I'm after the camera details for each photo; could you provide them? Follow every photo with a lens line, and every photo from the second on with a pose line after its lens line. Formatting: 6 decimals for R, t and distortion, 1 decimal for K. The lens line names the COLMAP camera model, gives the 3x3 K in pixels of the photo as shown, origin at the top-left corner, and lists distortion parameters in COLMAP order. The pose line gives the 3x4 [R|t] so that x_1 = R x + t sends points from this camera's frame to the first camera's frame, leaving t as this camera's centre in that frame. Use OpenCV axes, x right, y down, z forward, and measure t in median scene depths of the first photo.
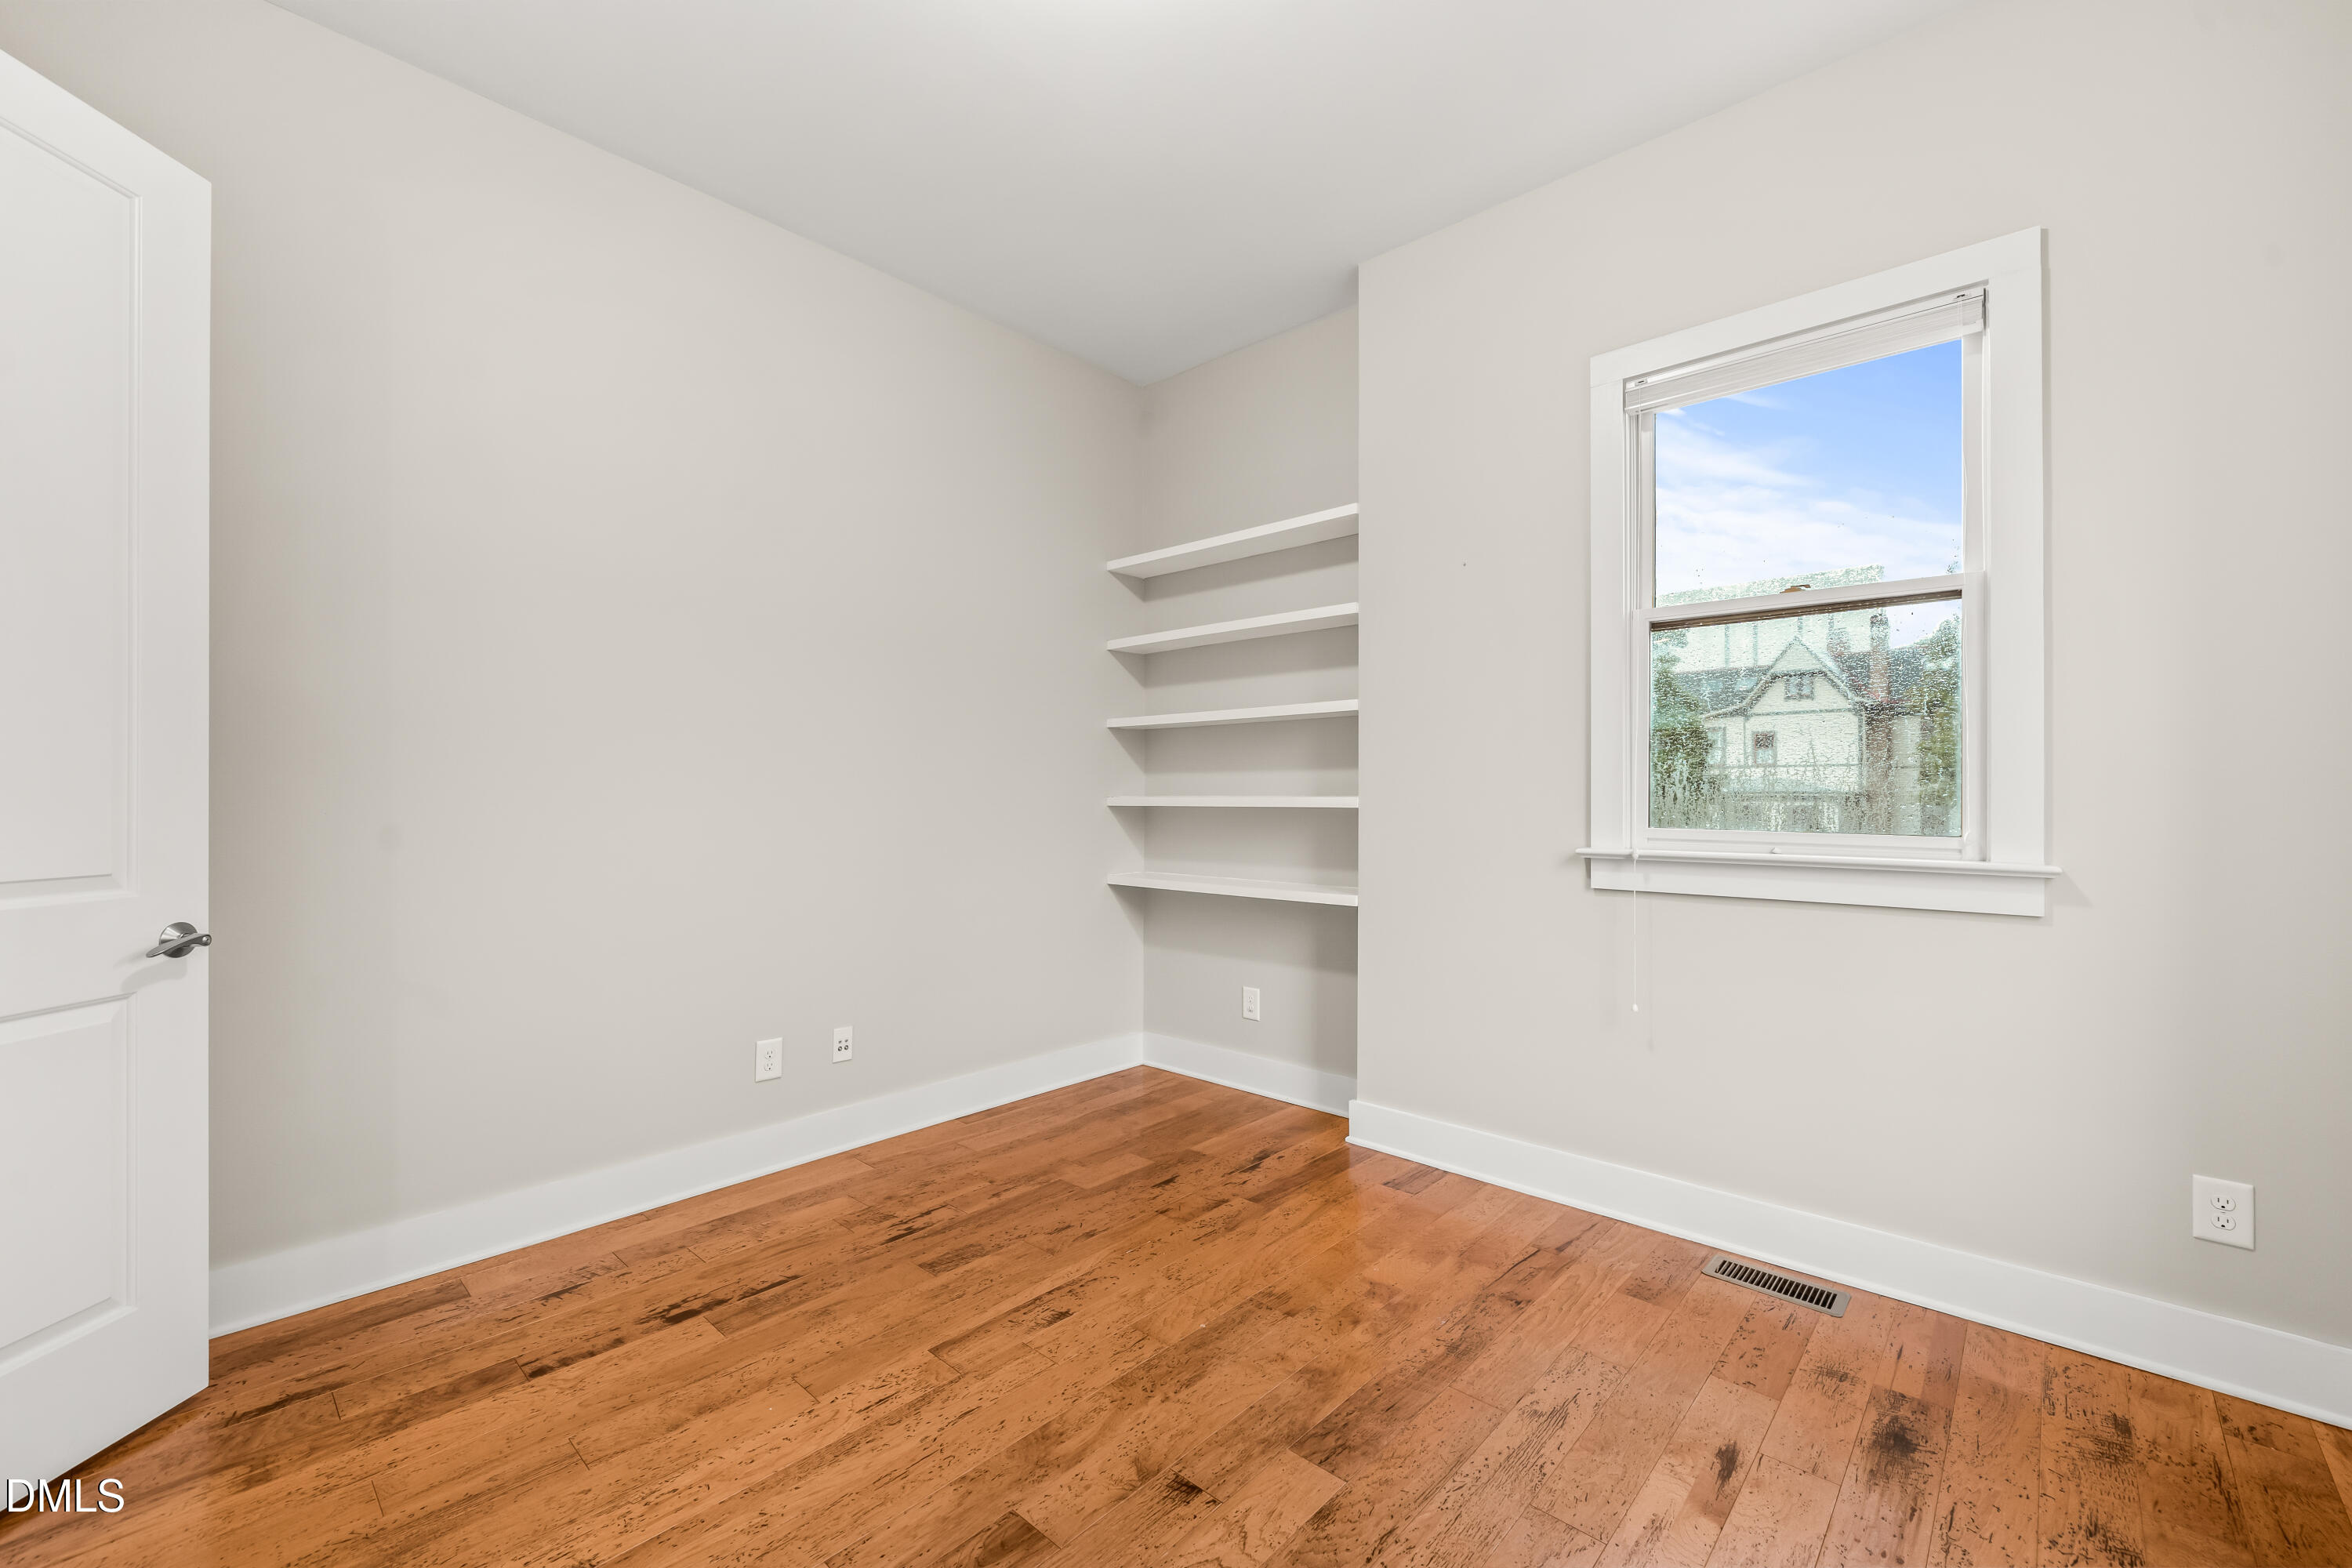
lens RADIAL K [[962.6, 0, 1178.7], [0, 962.6, 789.3], [0, 0, 1]] dist [-0.000924, 0.000094]
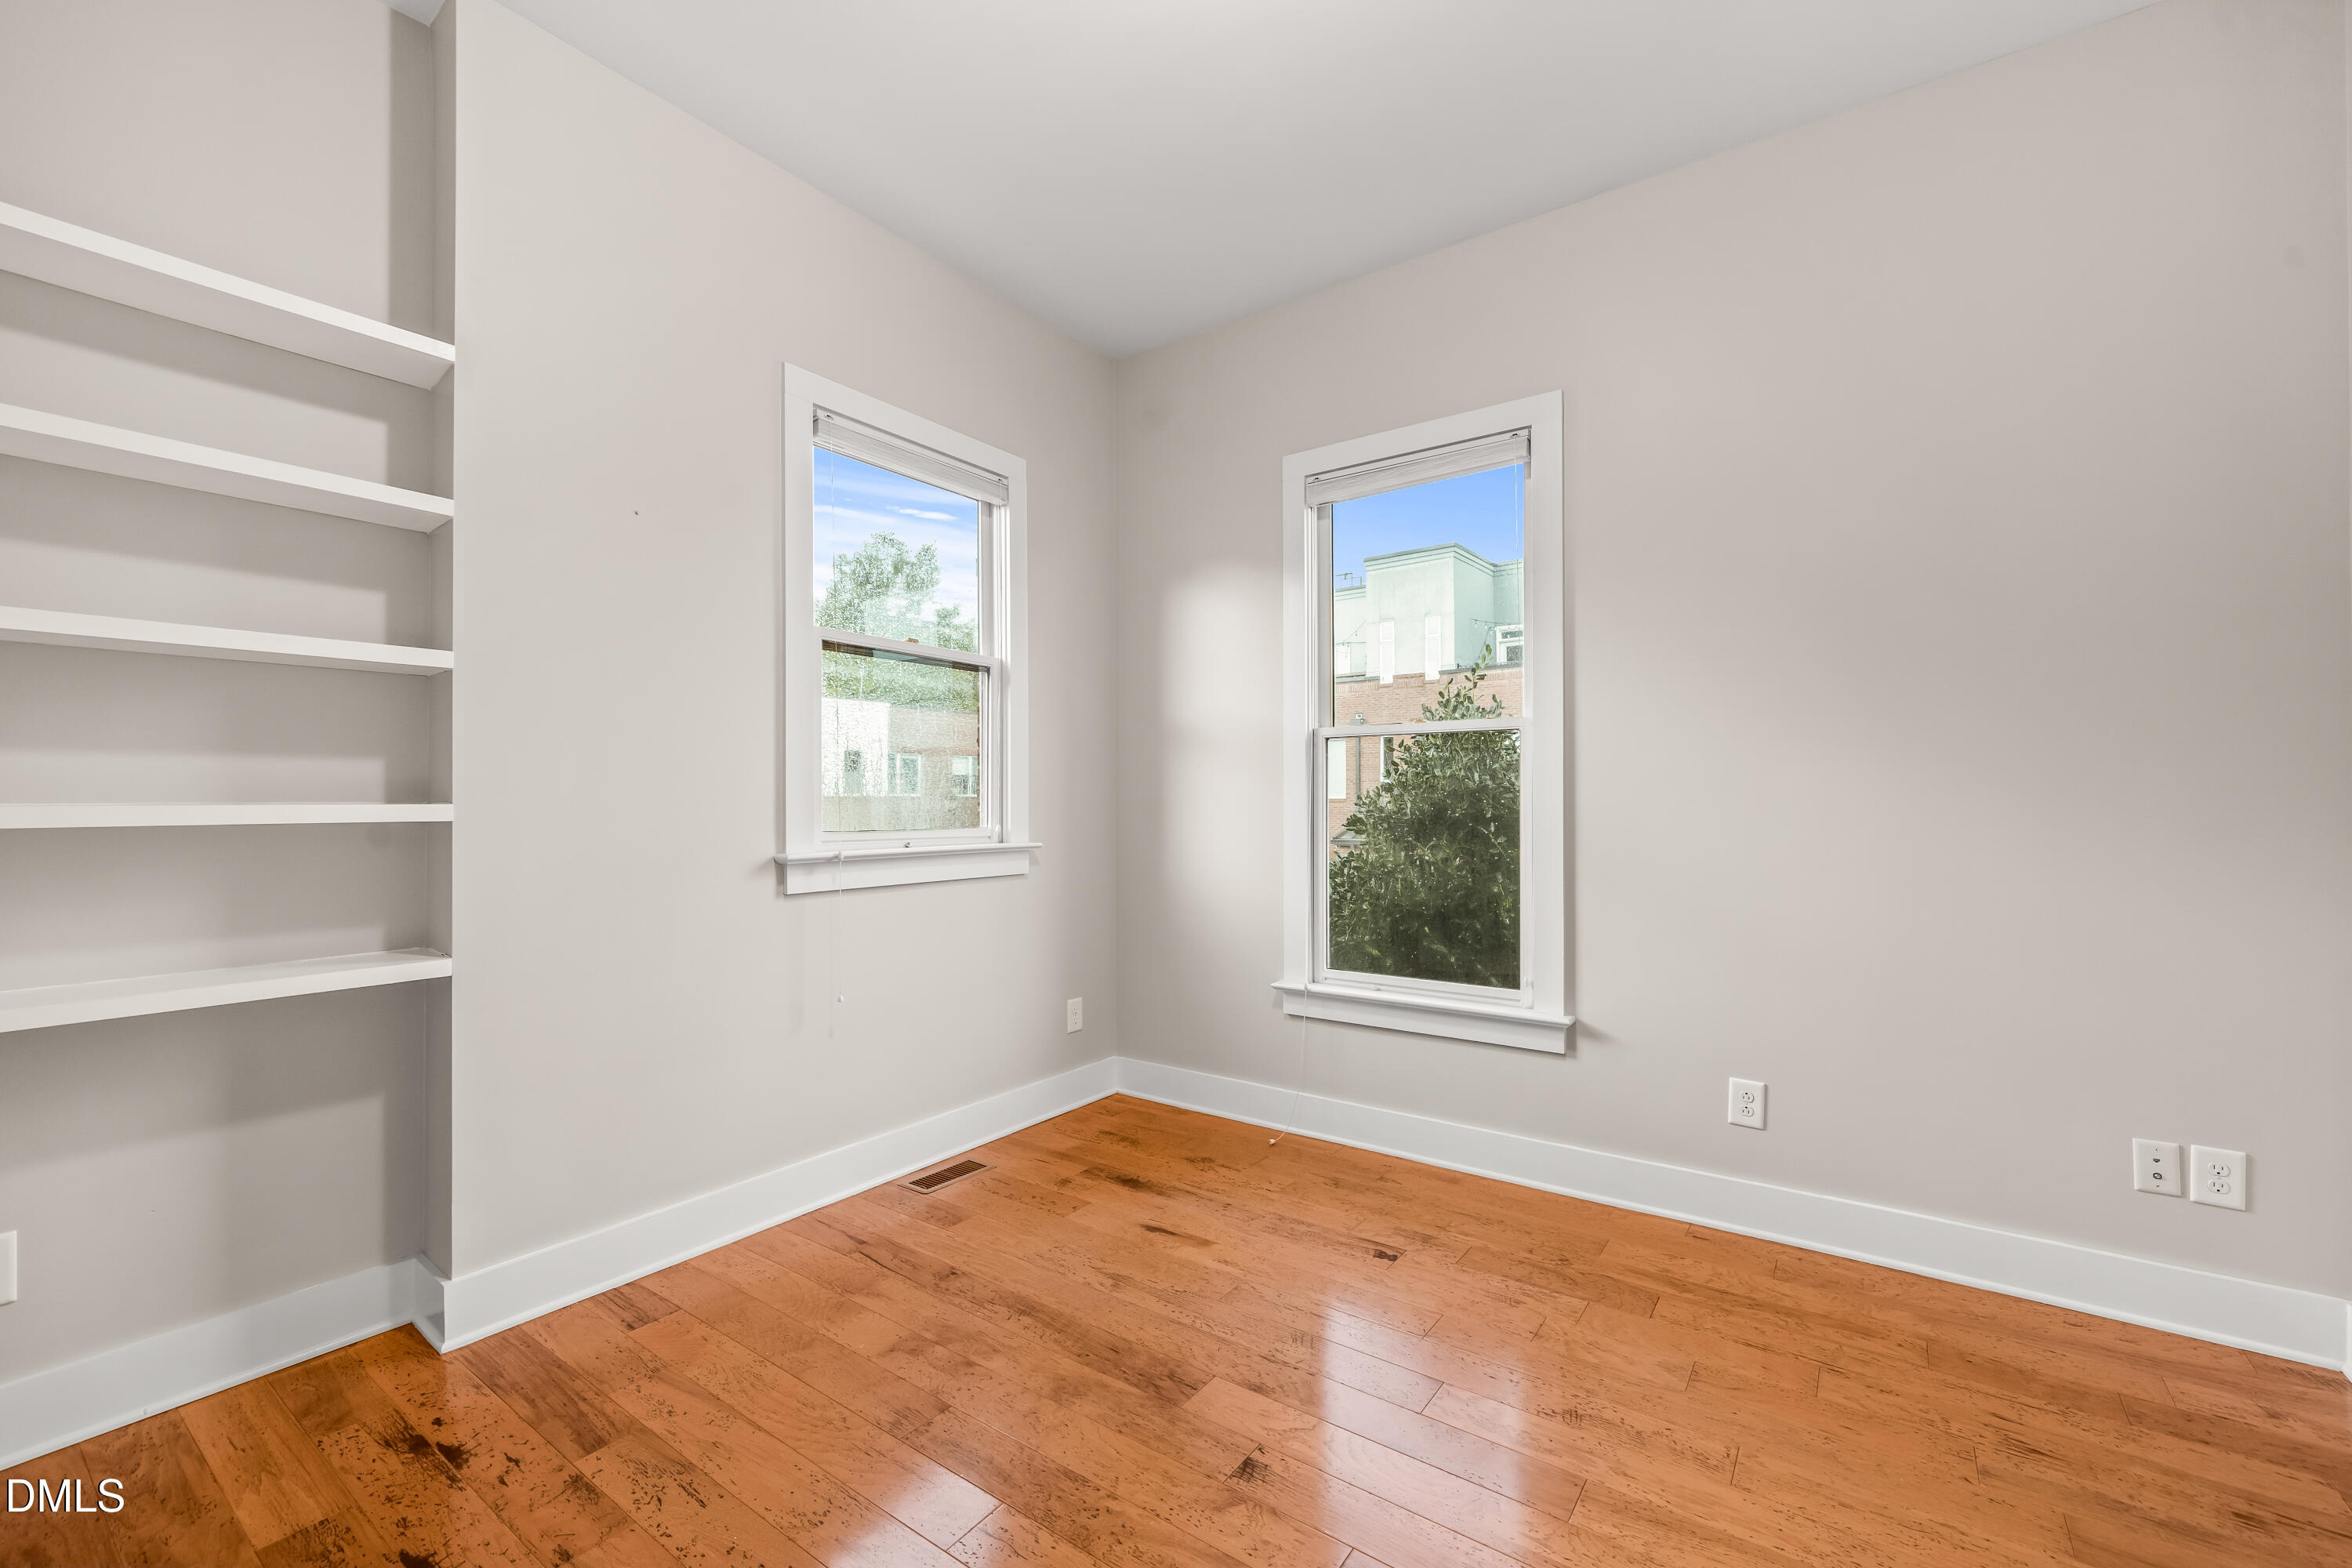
lens RADIAL K [[962.6, 0, 1178.7], [0, 962.6, 789.3], [0, 0, 1]] dist [-0.000924, 0.000094]
pose [[-0.122097, 0.012417, 0.992440, -0.732078], [-0.005189, 0.999900, -0.013149, 0.005917], [-0.992505, -0.006755, -0.122021, 0.863602]]
